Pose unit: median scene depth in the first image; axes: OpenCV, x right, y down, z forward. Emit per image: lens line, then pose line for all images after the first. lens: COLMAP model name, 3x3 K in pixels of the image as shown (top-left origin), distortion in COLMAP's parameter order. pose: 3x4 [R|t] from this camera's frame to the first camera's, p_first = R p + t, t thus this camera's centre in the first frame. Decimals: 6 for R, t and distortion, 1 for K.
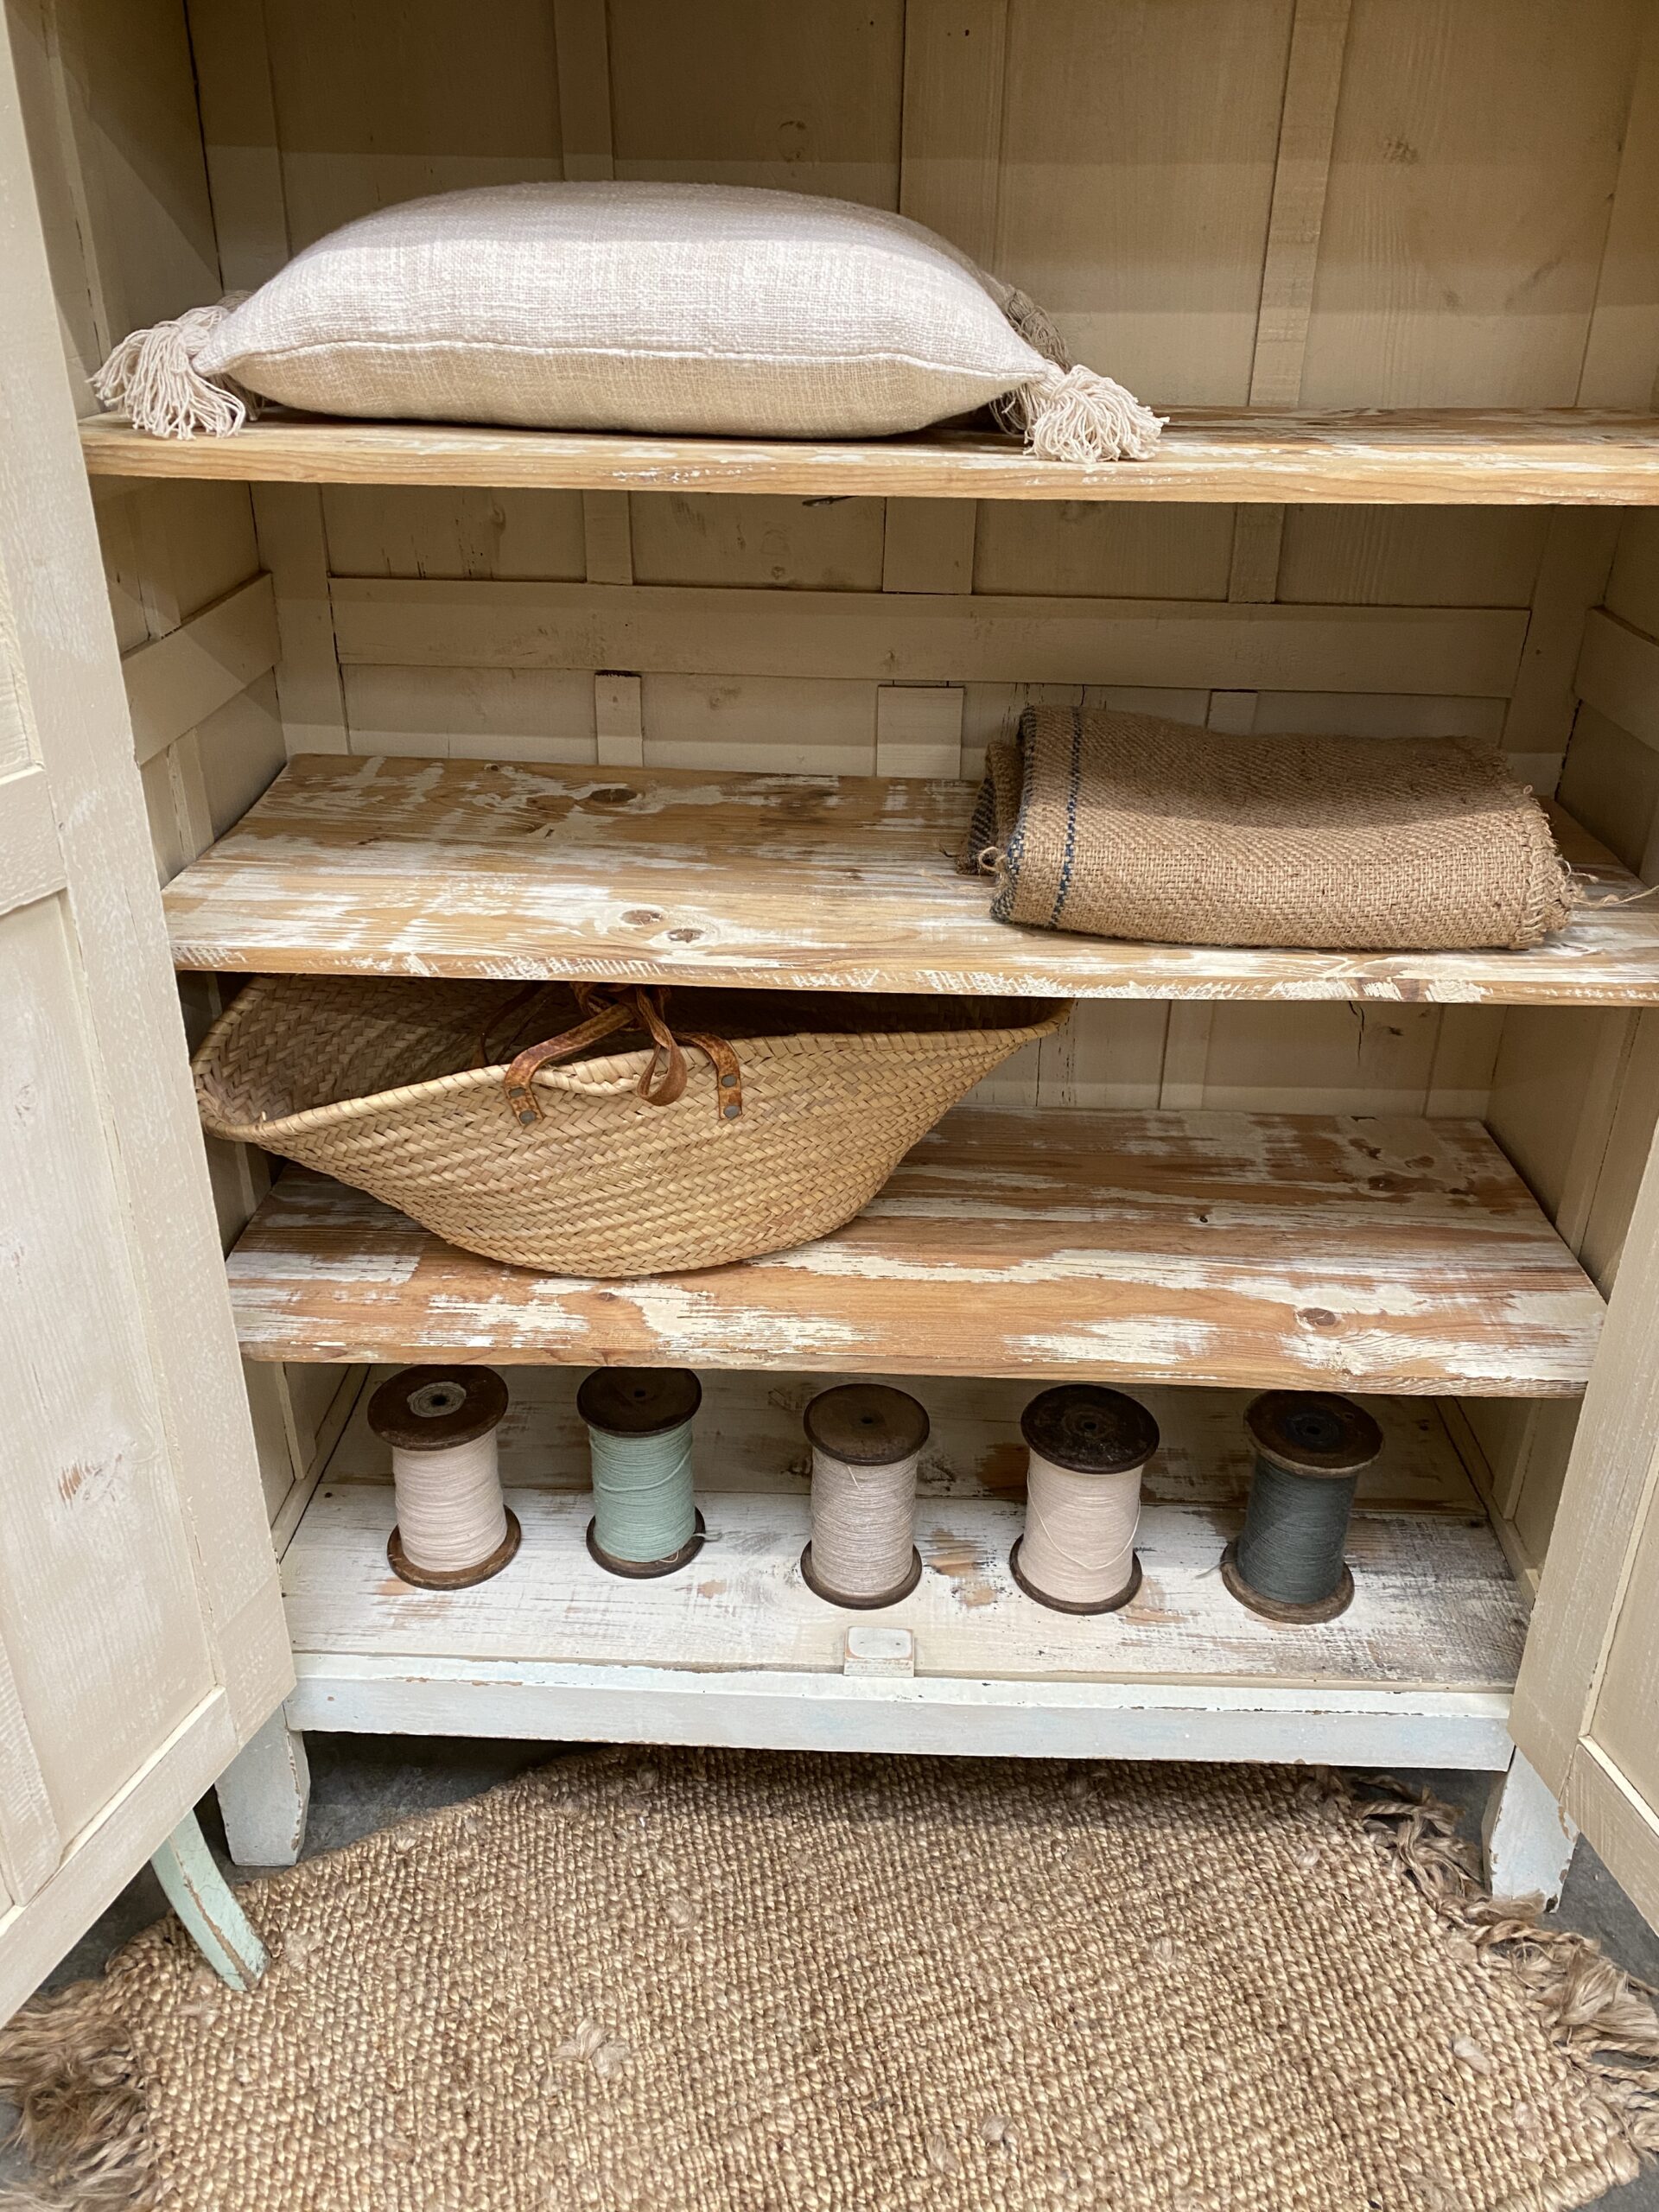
lens RADIAL K [[1674.5, 0, 827.0], [0, 1674.5, 1097.6], [0, 0, 1]] dist [0.034793, -0.041519]
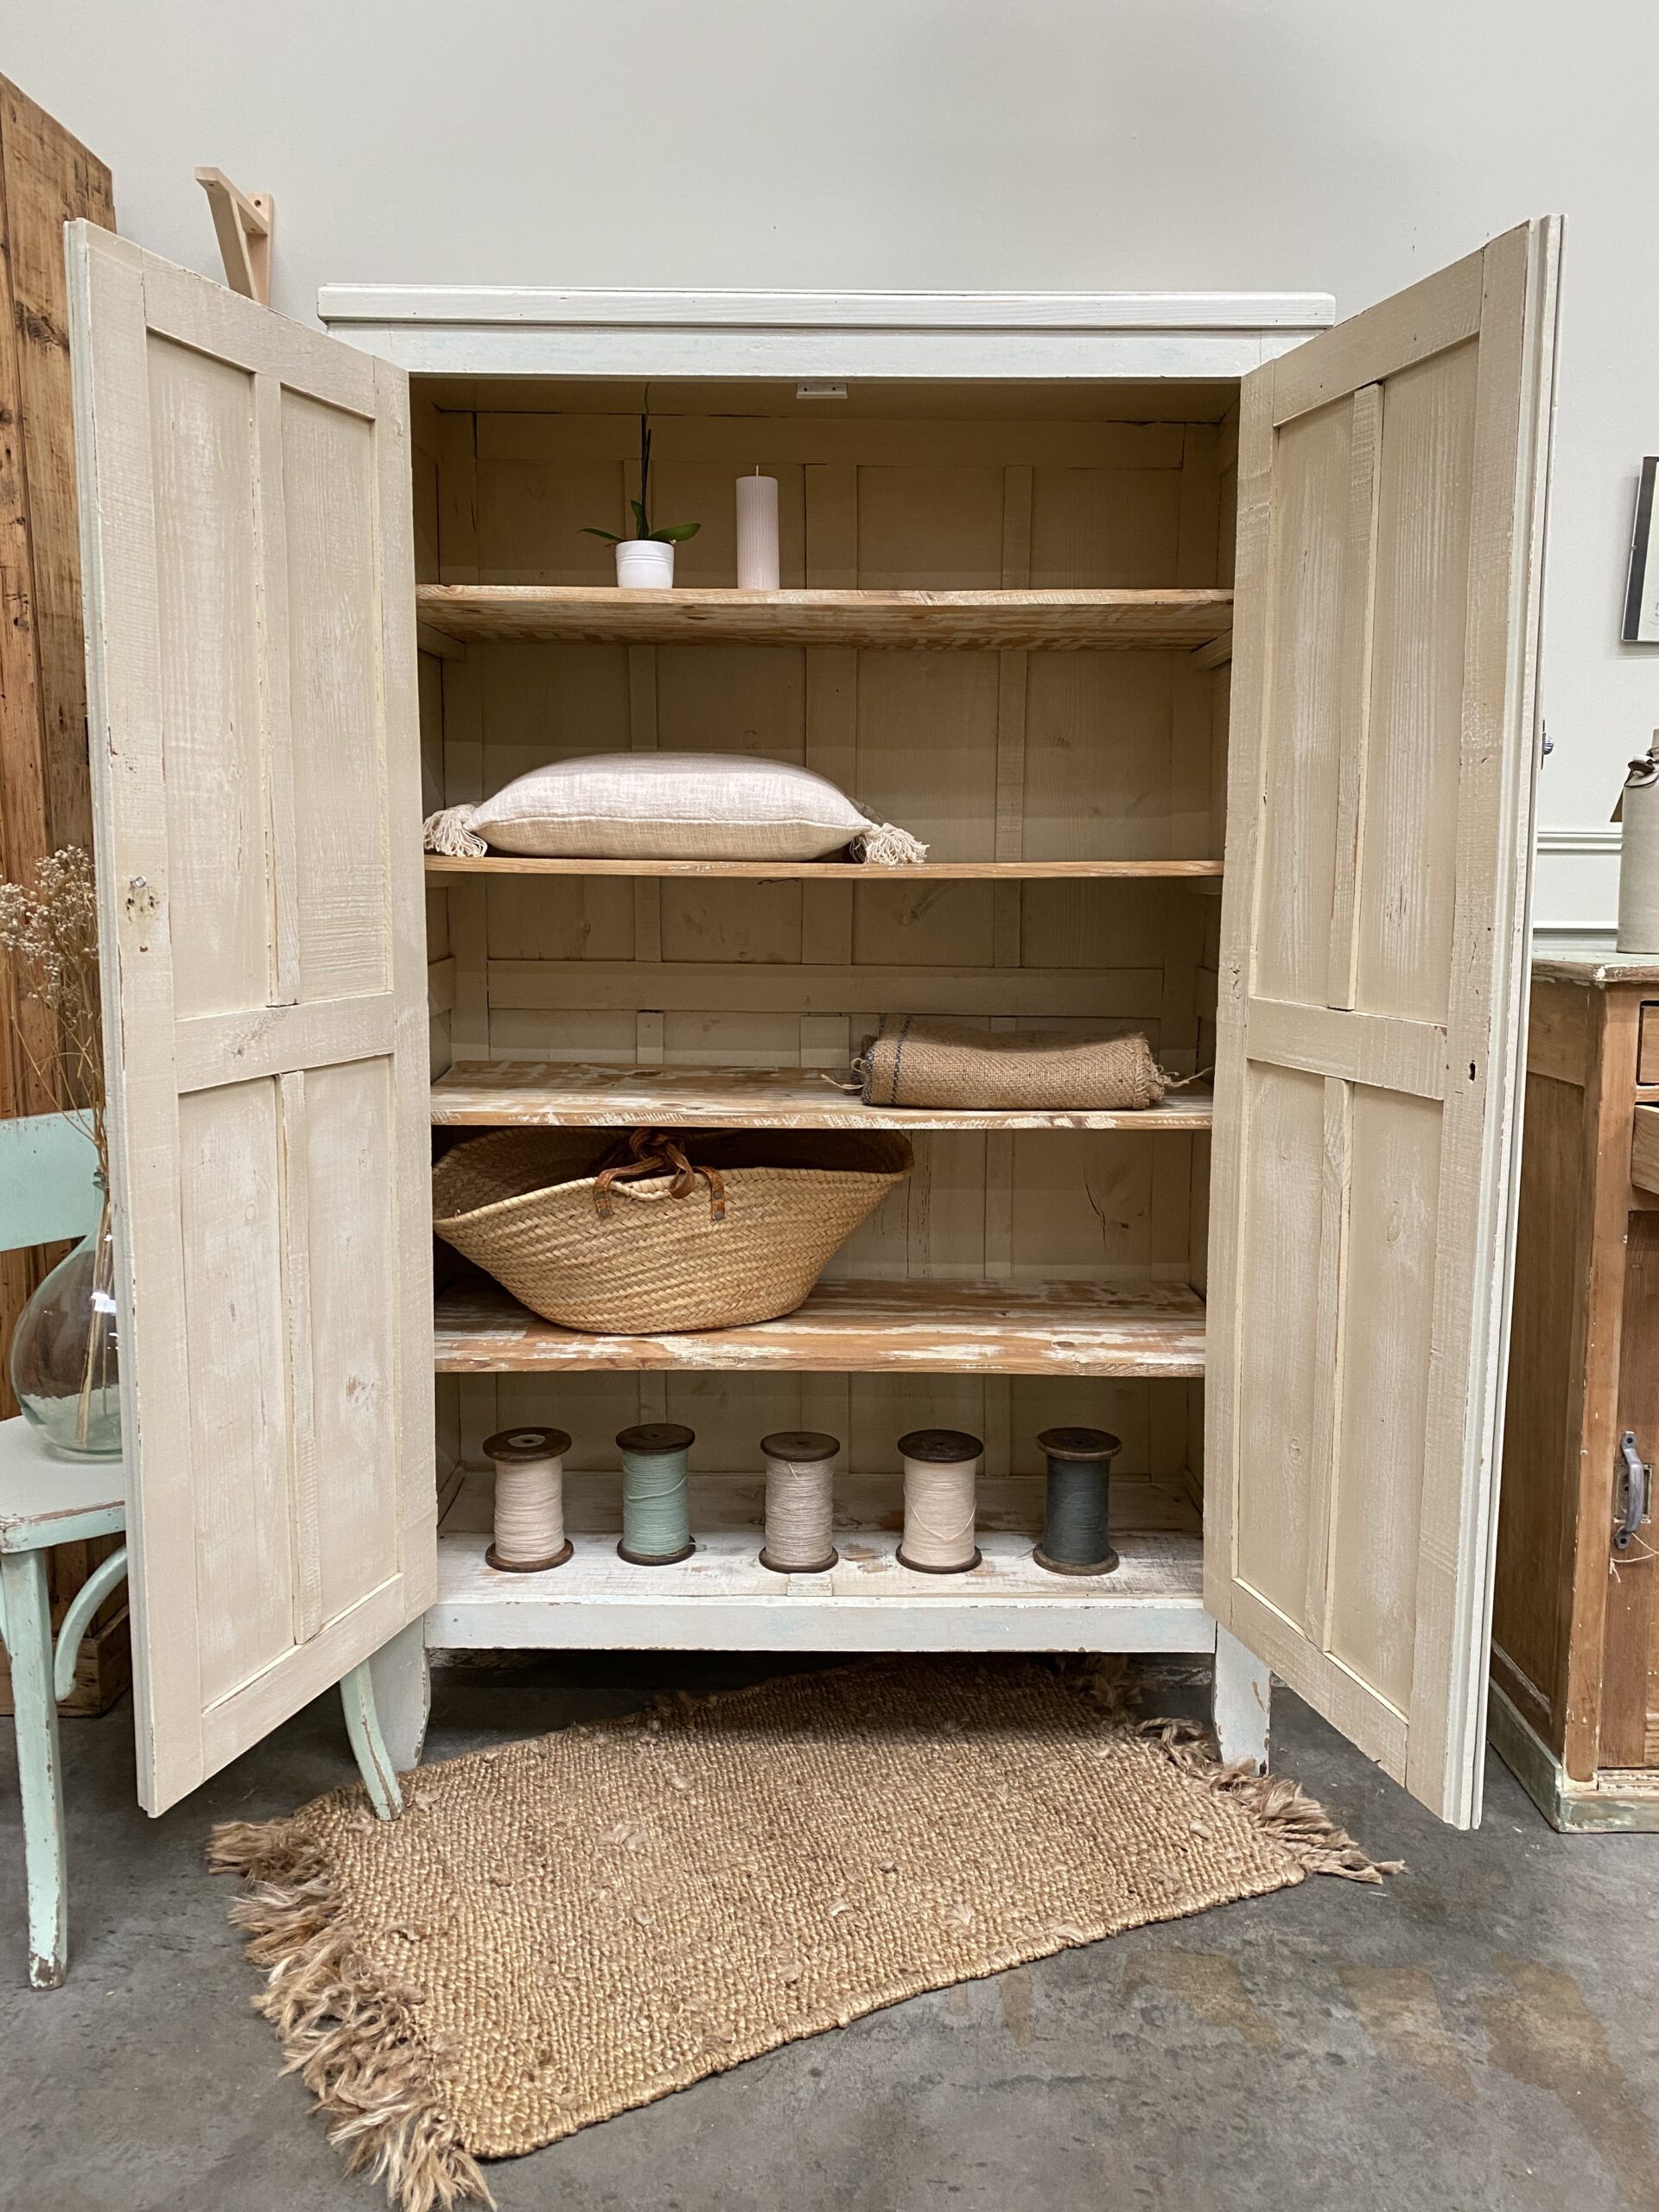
lens RADIAL K [[1674.5, 0, 833.0], [0, 1674.5, 1093.9], [0, 0, 1]] dist [0.034793, -0.041519]
pose [[0.999343, -0.010993, 0.034546, 0.003522], [0.021899, 0.942467, -0.333582, 0.451826], [-0.028892, 0.334120, 0.942088, -0.668709]]
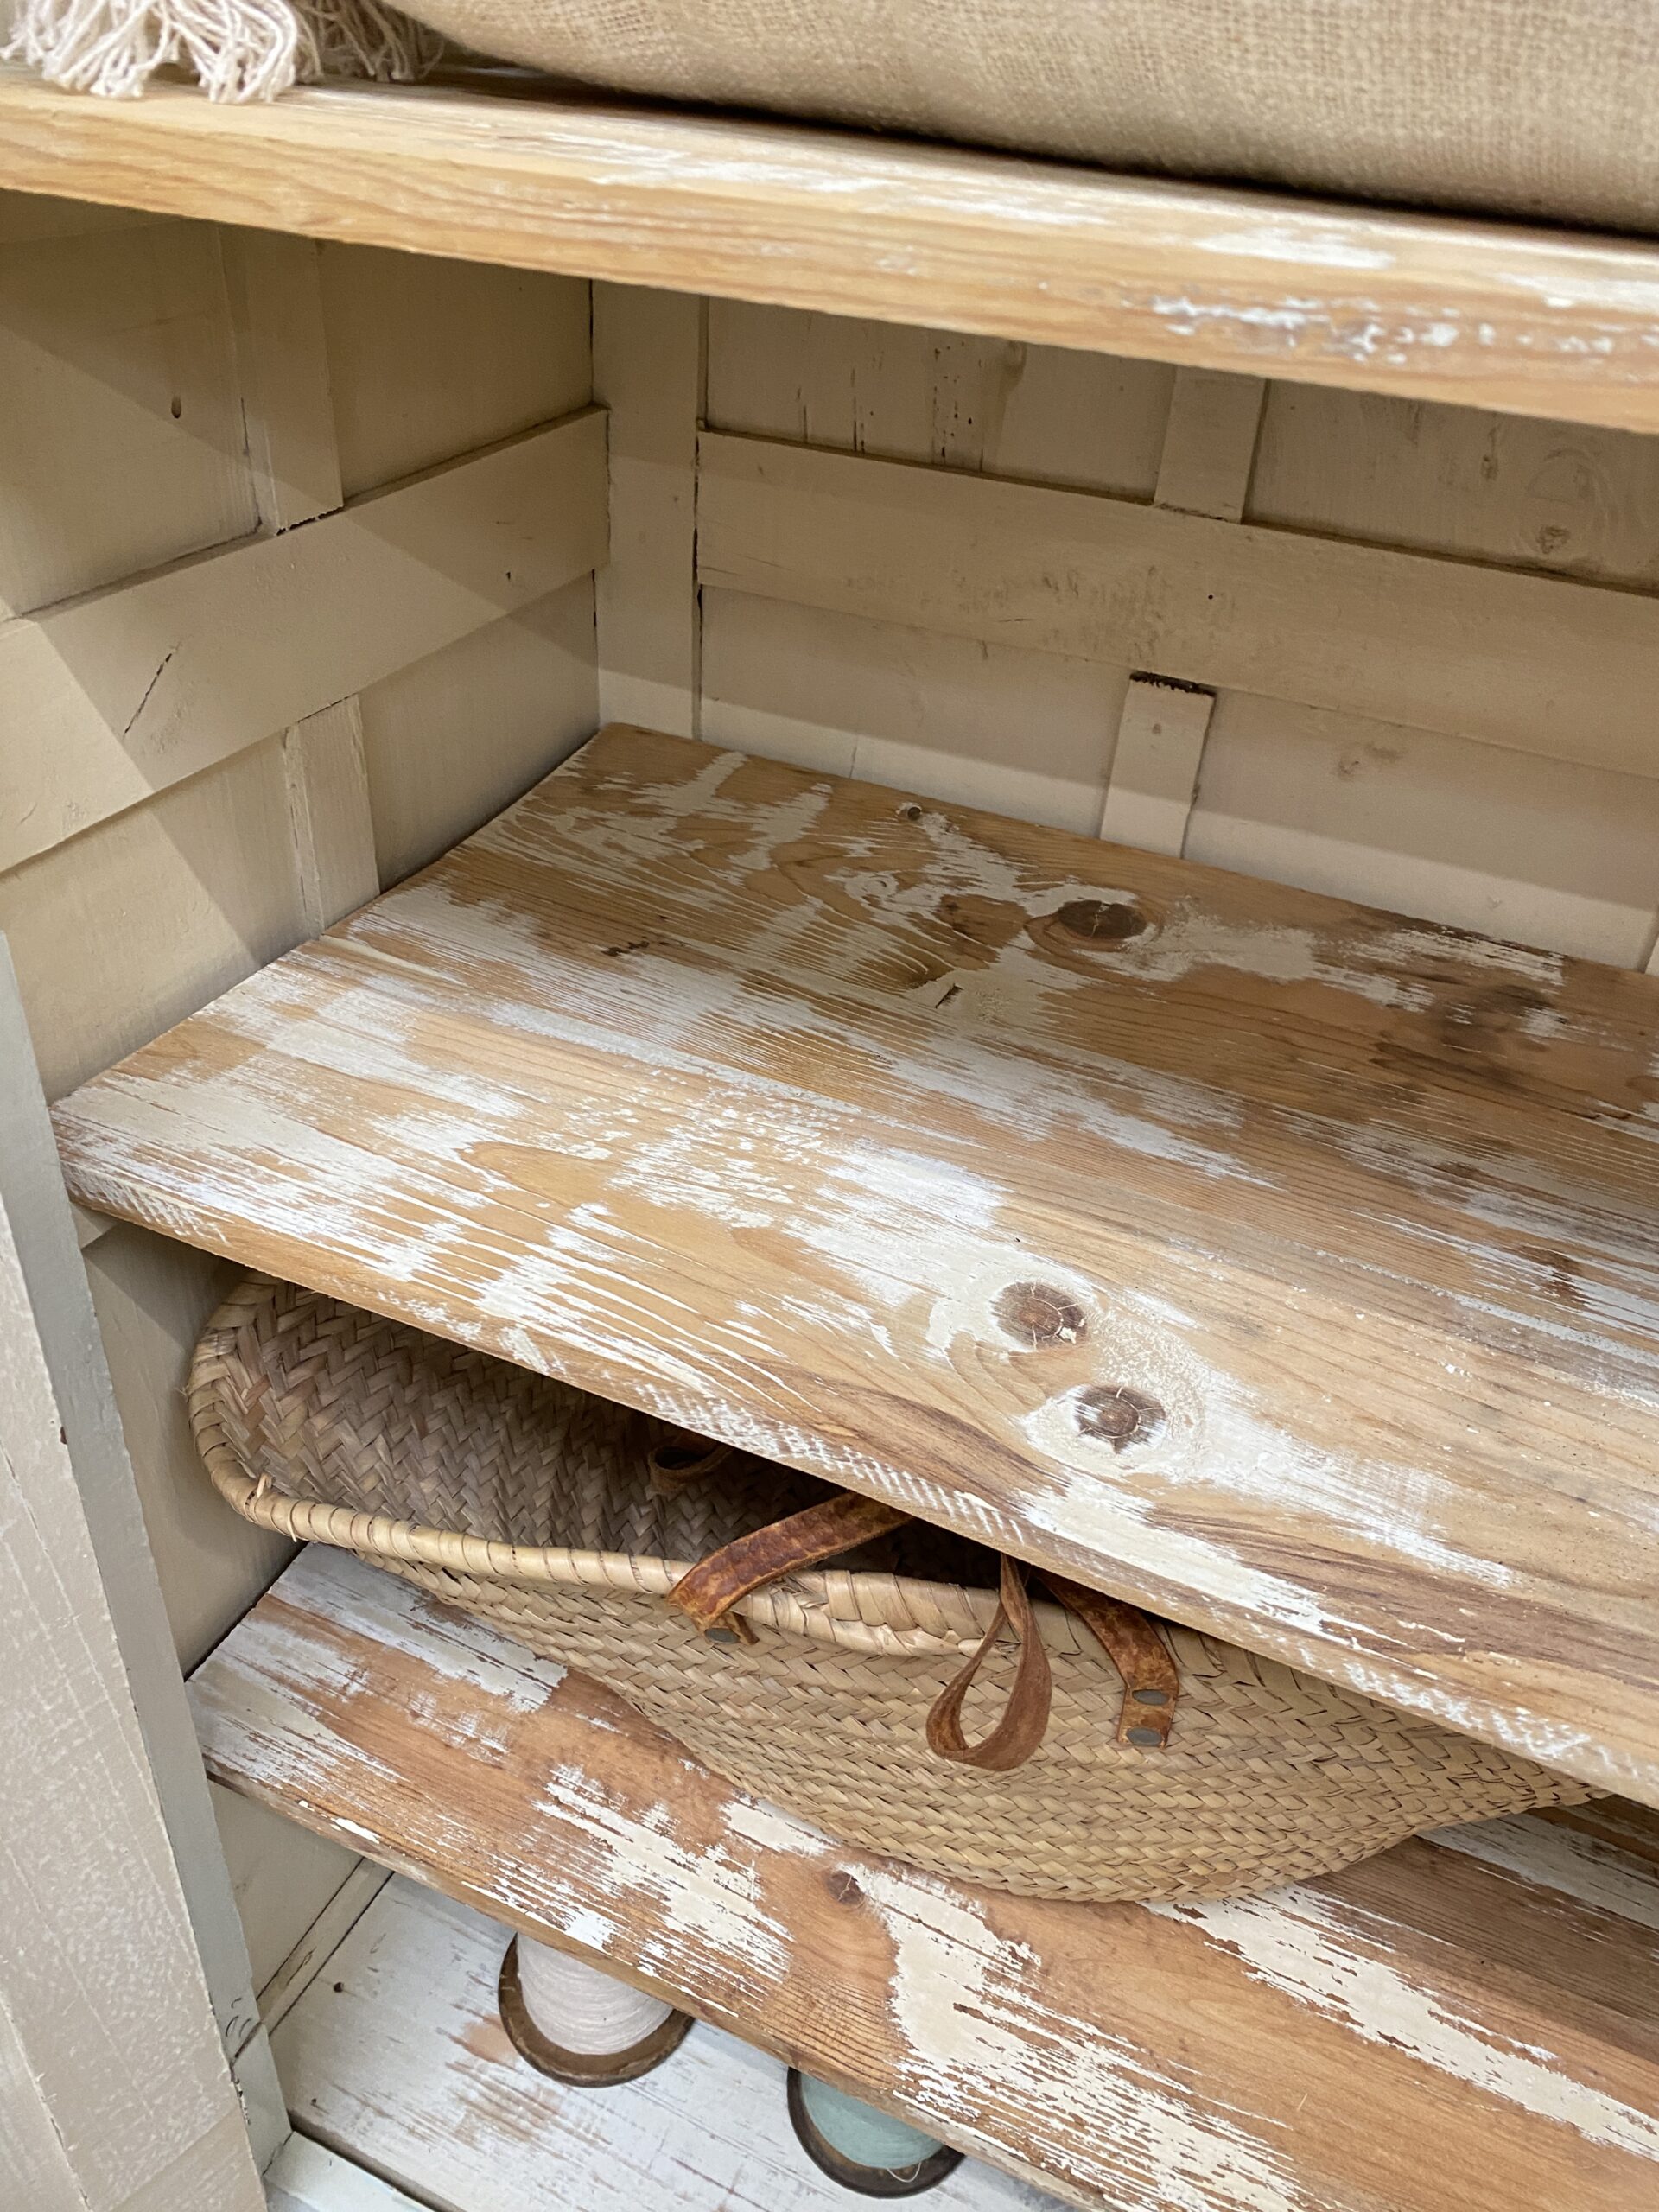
lens RADIAL K [[1674.5, 0, 805.7], [0, 1674.5, 1107.4], [0, 0, 1]] dist [0.034793, -0.041519]
pose [[0.920674, 0.246812, -0.302397, -0.043189], [-0.212450, 0.966764, 0.142238, -0.194545], [0.327452, -0.066710, 0.942510, 0.511853]]
